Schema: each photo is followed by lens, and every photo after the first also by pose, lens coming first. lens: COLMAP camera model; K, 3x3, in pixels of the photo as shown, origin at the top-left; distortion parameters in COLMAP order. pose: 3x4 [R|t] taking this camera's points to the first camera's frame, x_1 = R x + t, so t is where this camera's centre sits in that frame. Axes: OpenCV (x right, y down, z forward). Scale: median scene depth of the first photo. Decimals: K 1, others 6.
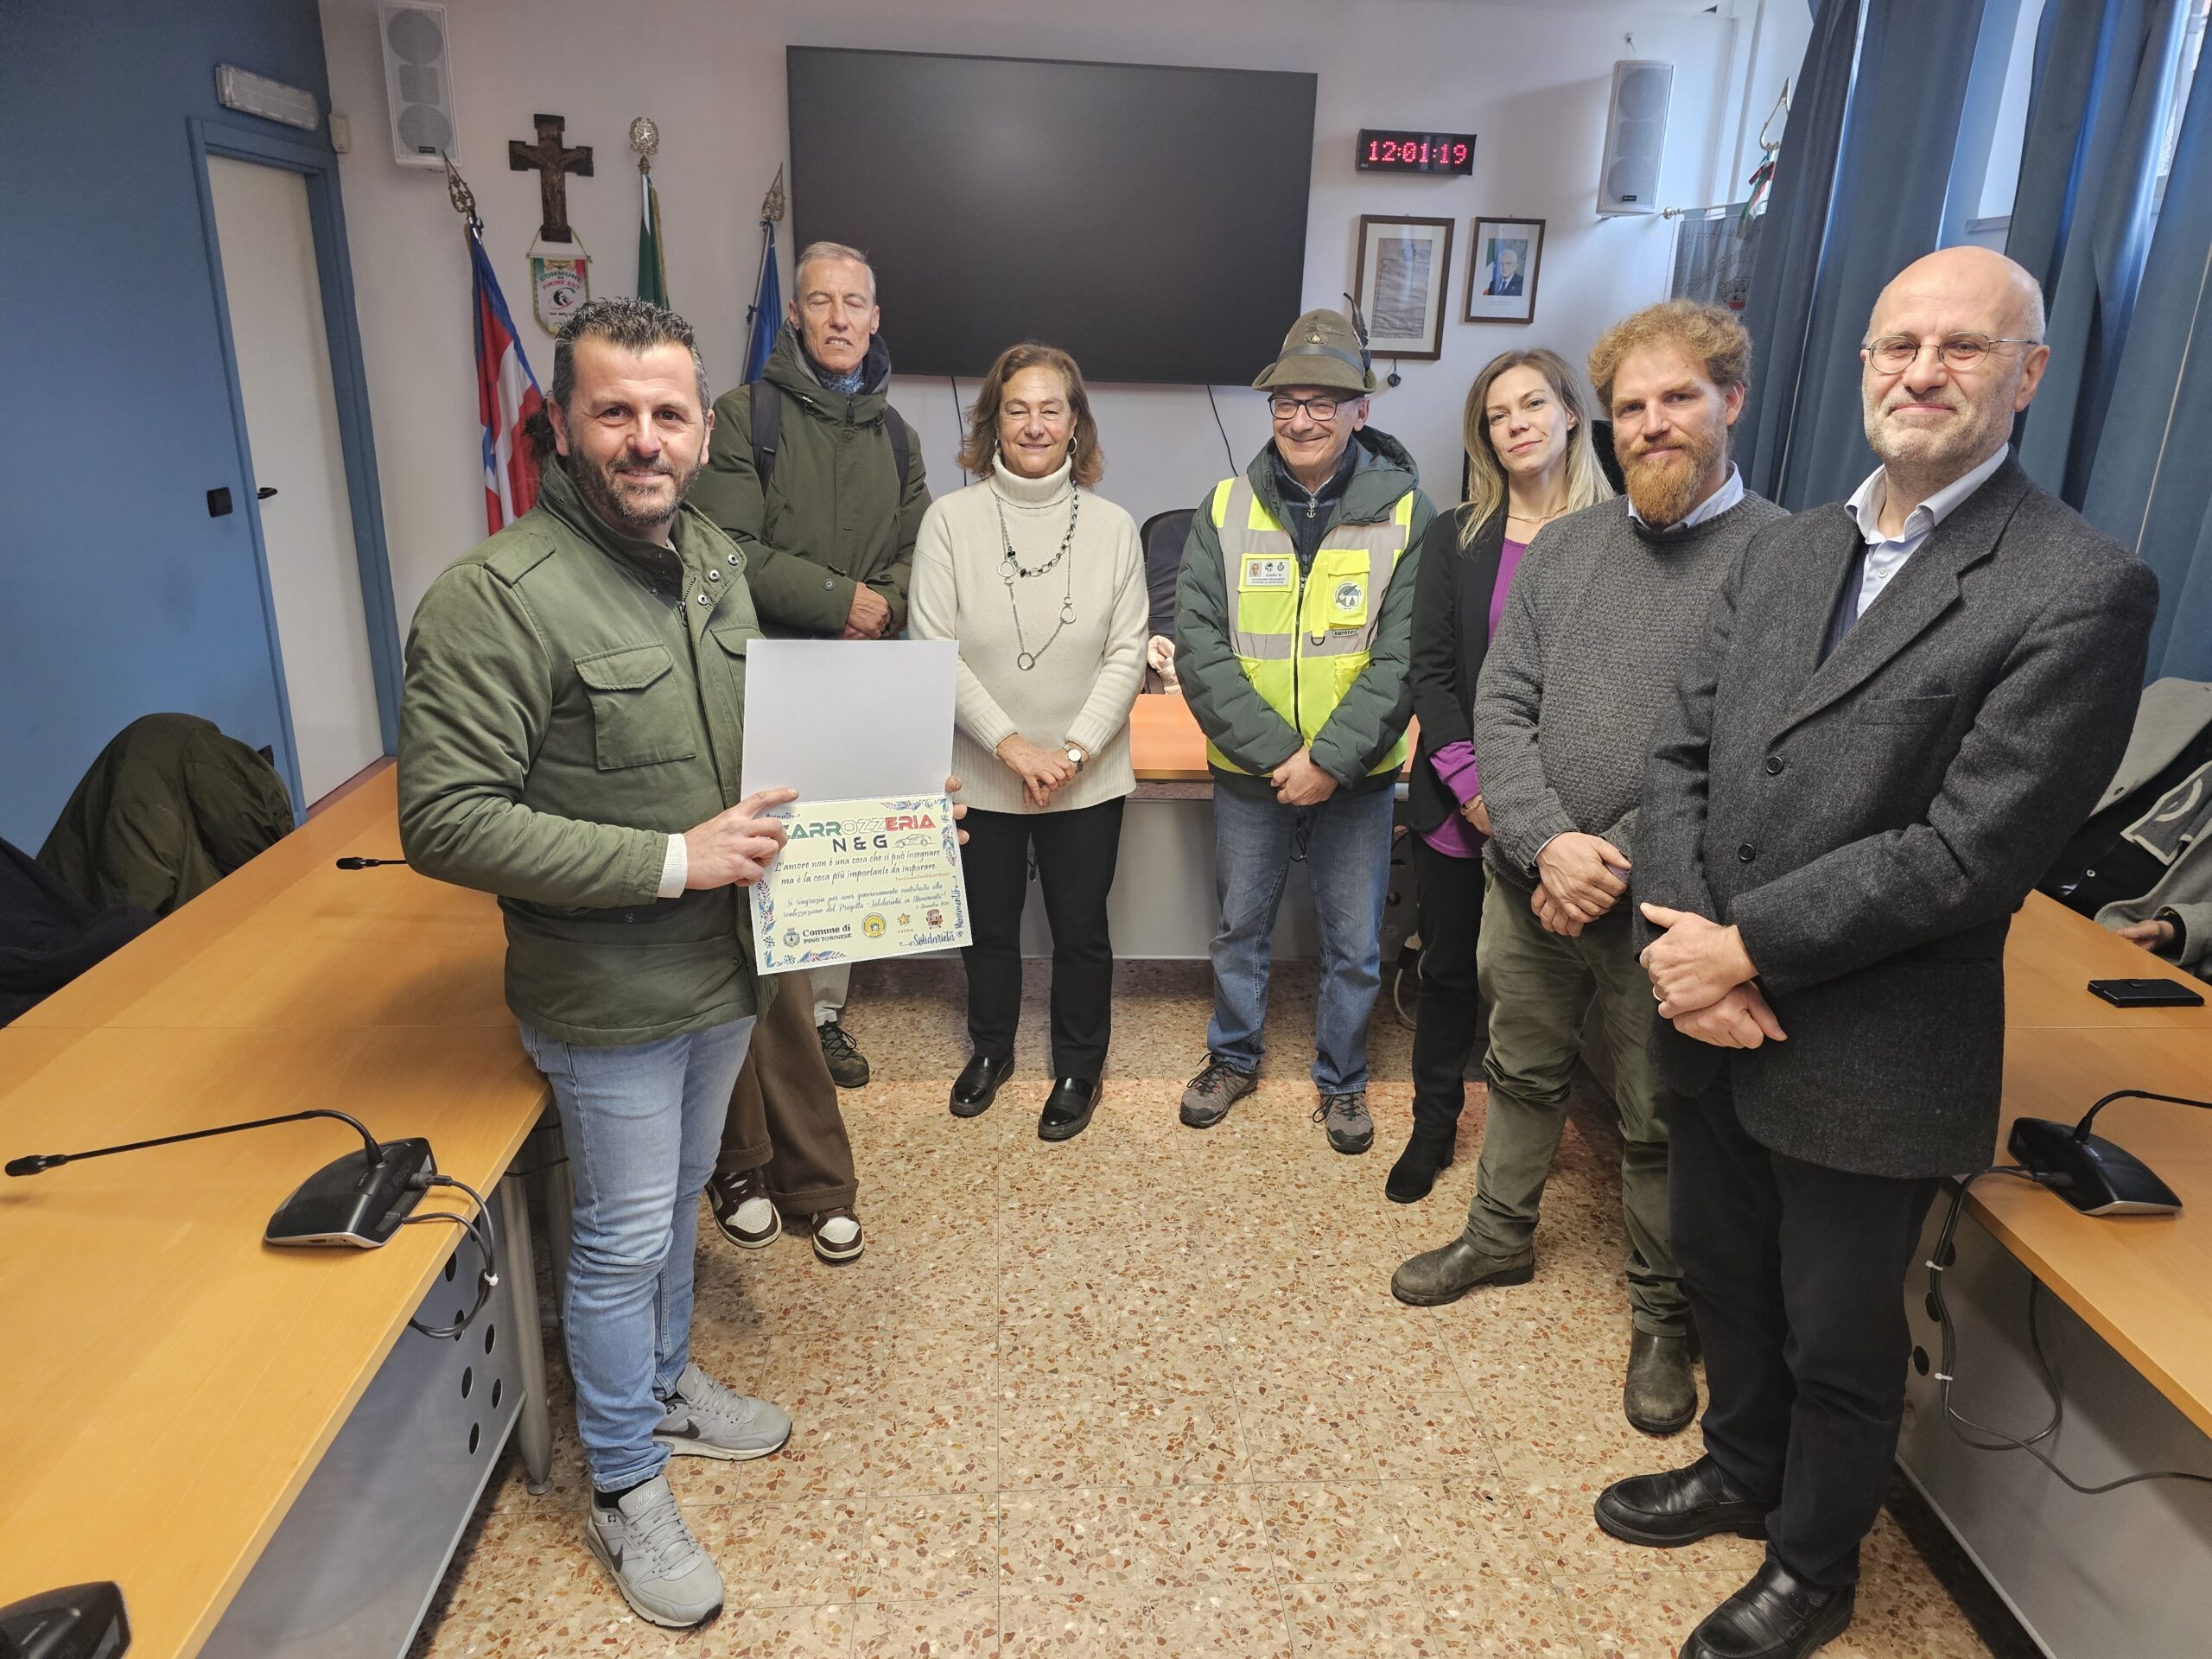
lens RADIAL K [[1489.5, 0, 1118.6], [0, 1489.5, 842.5], [0, 0, 1]] dist [0.055859, -0.053168]
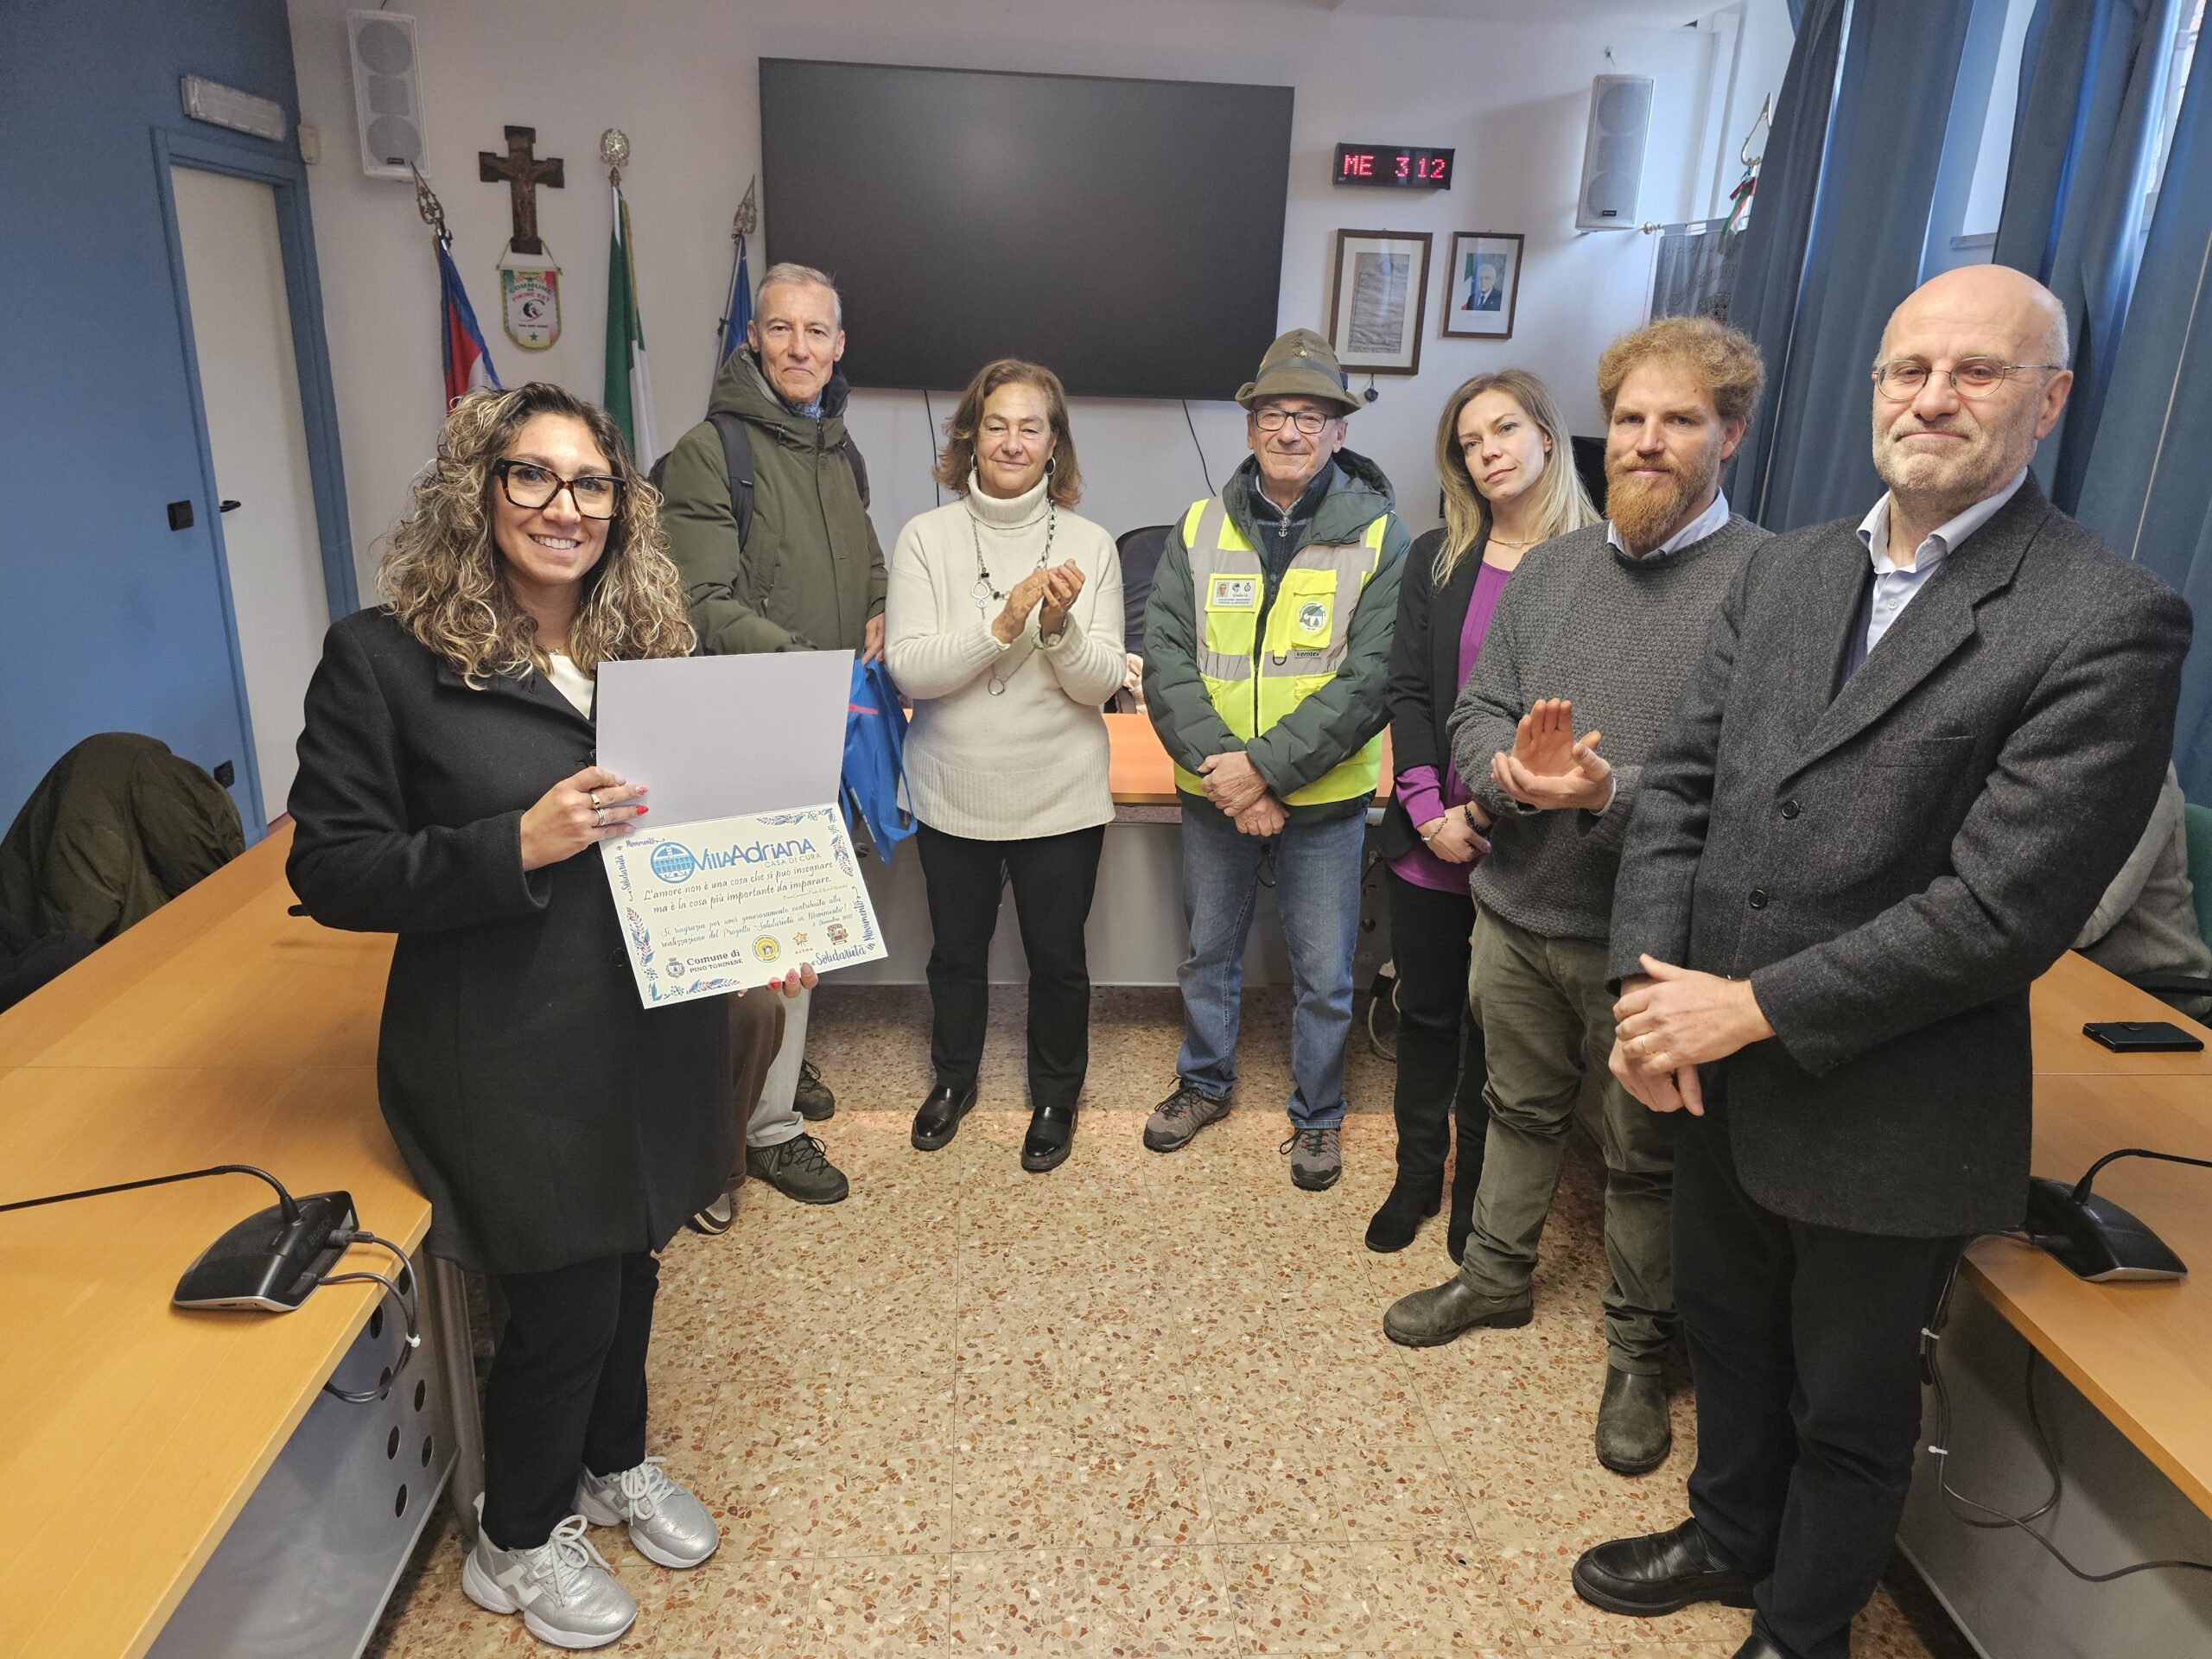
lens RADIAL K [[1489.5, 0, 1092.6], [0, 1489.5, 834.2], [0, 0, 1]] dist [0.055859, -0.053168]
pose [[0.999984, 0.004432, -0.003528, 0.010382], [-0.004471, 0.999929, -0.011079, -0.015131], [0.003478, 0.011095, 0.999932, 0.029134]]
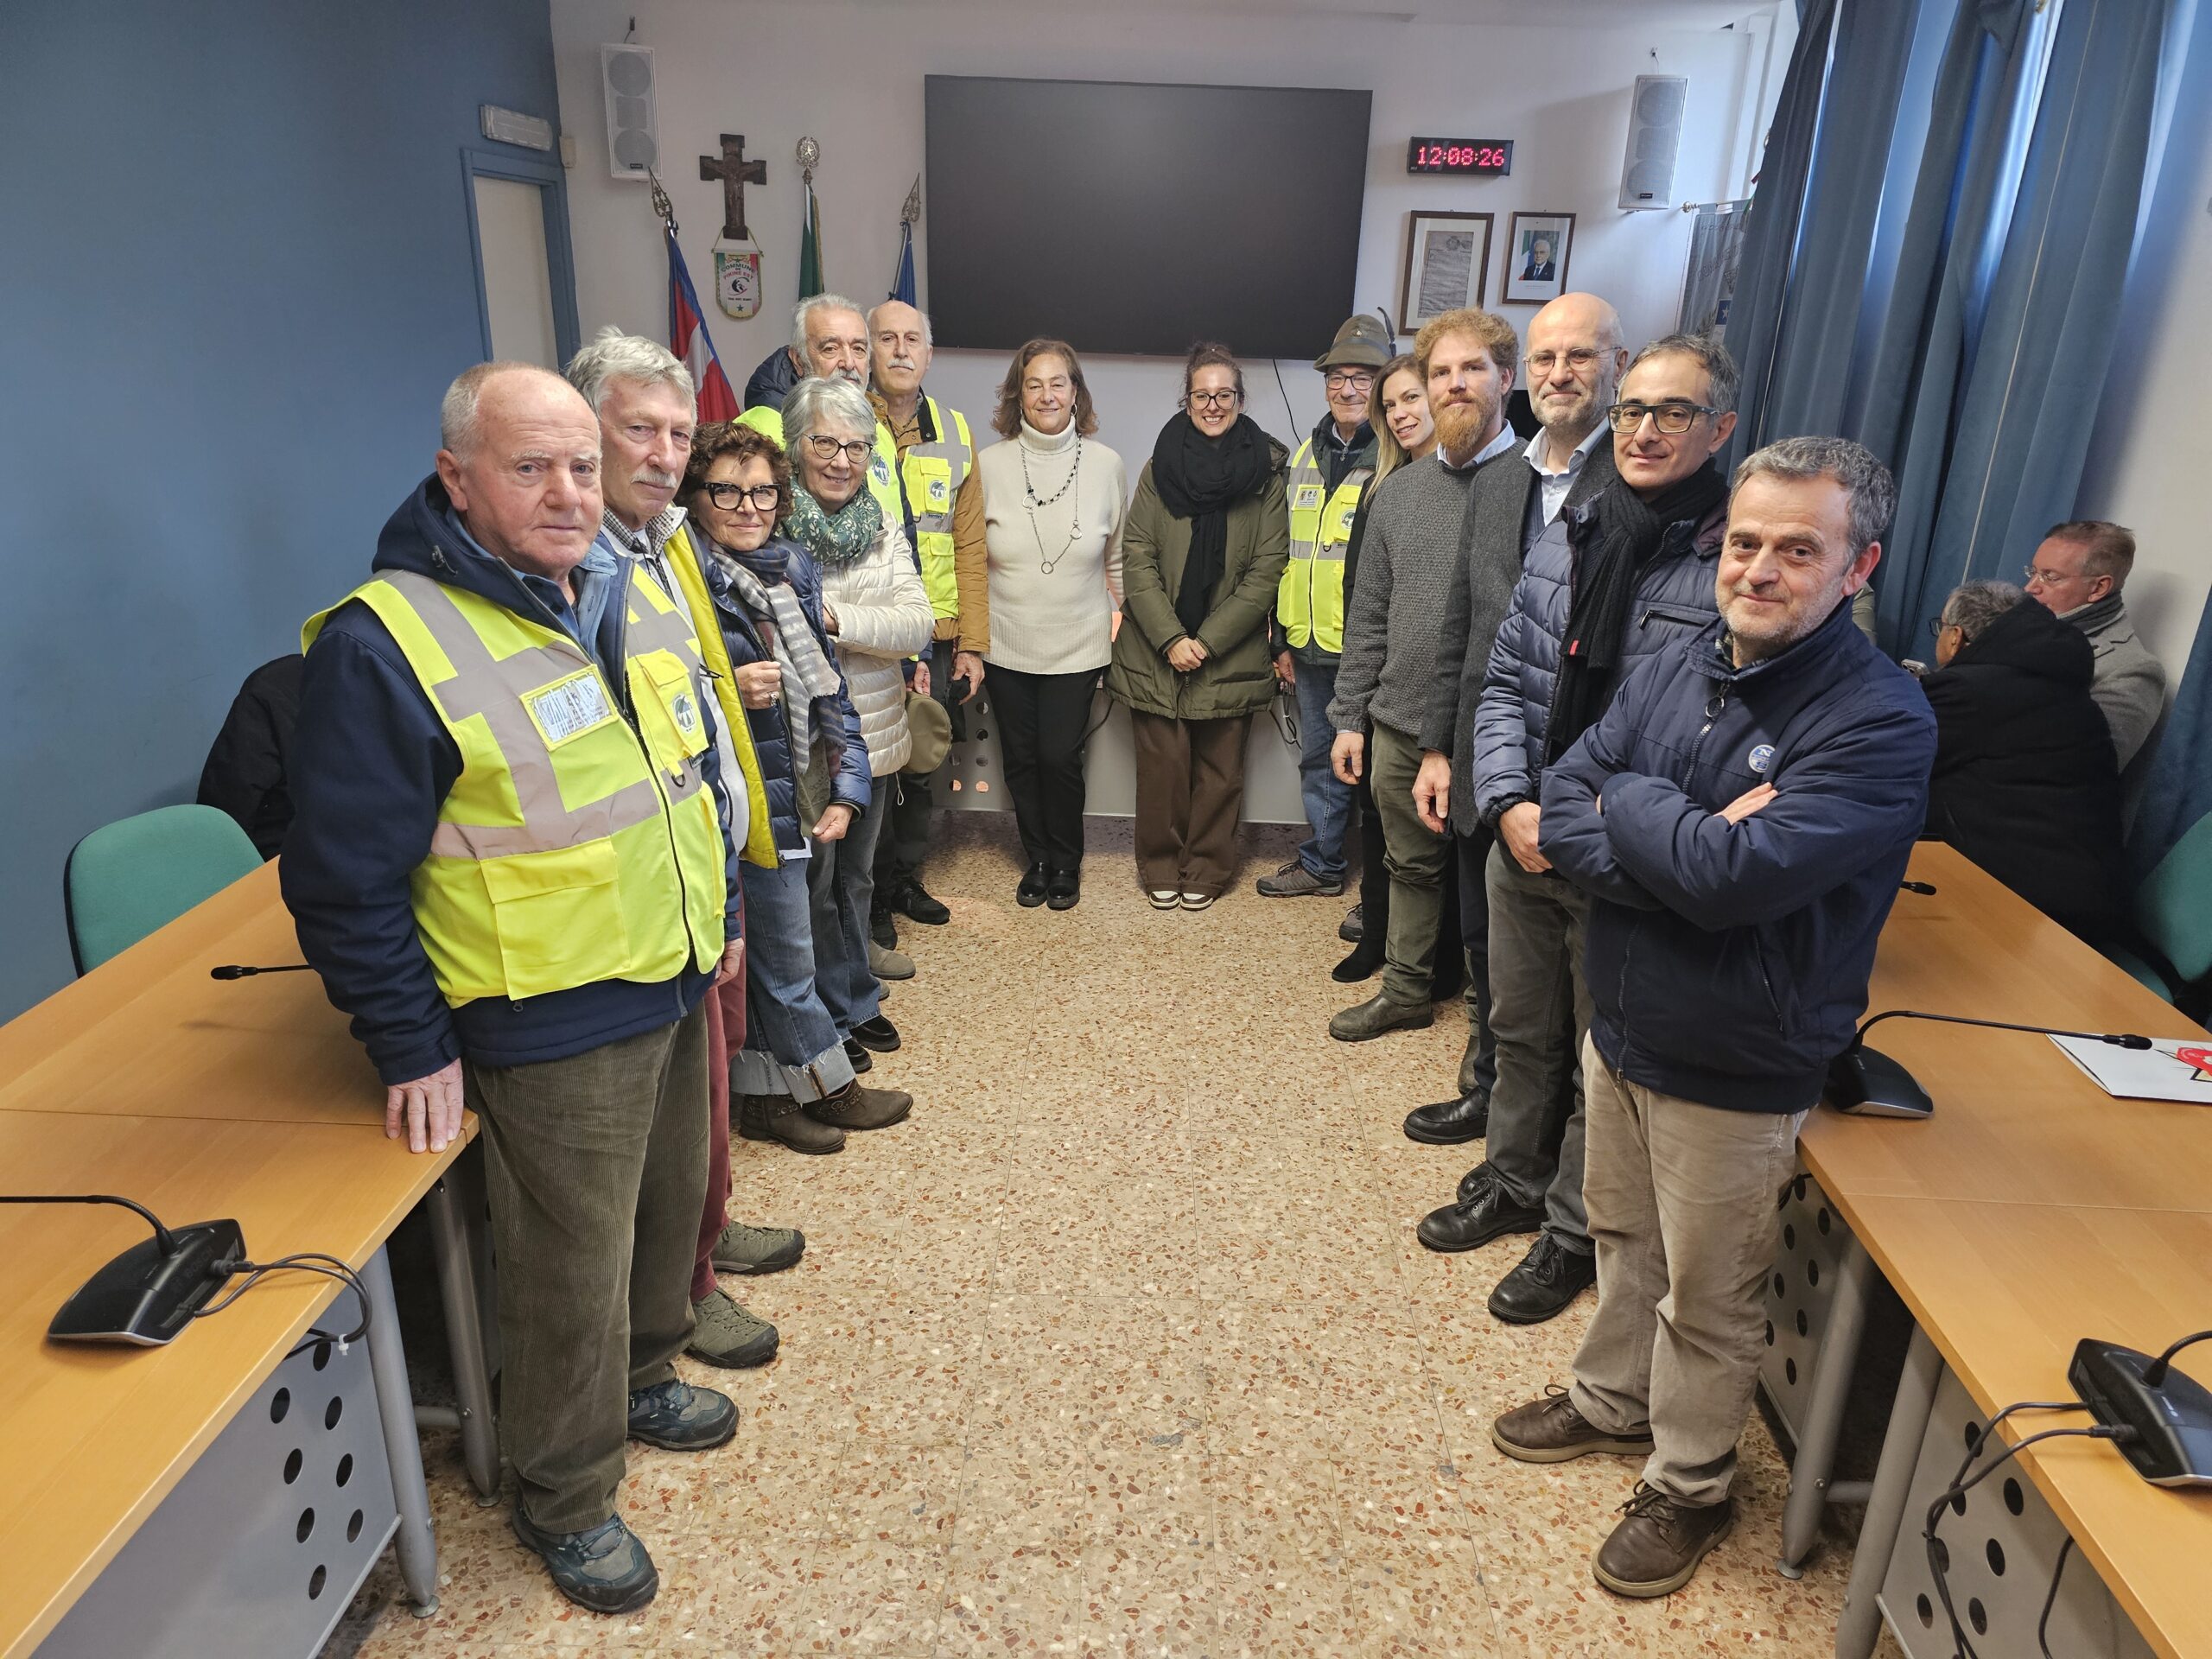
lens RADIAL K [[1489.5, 0, 1102.5], [0, 1489.5, 837.8], [0, 0, 1]] dist [0.055859, -0.053168]
pose [[0.994522, 0.035035, -0.098480, 0.124005], [-0.032872, 0.999183, 0.023501, 0.097978], [0.099223, -0.020135, 0.994861, -0.401887]]
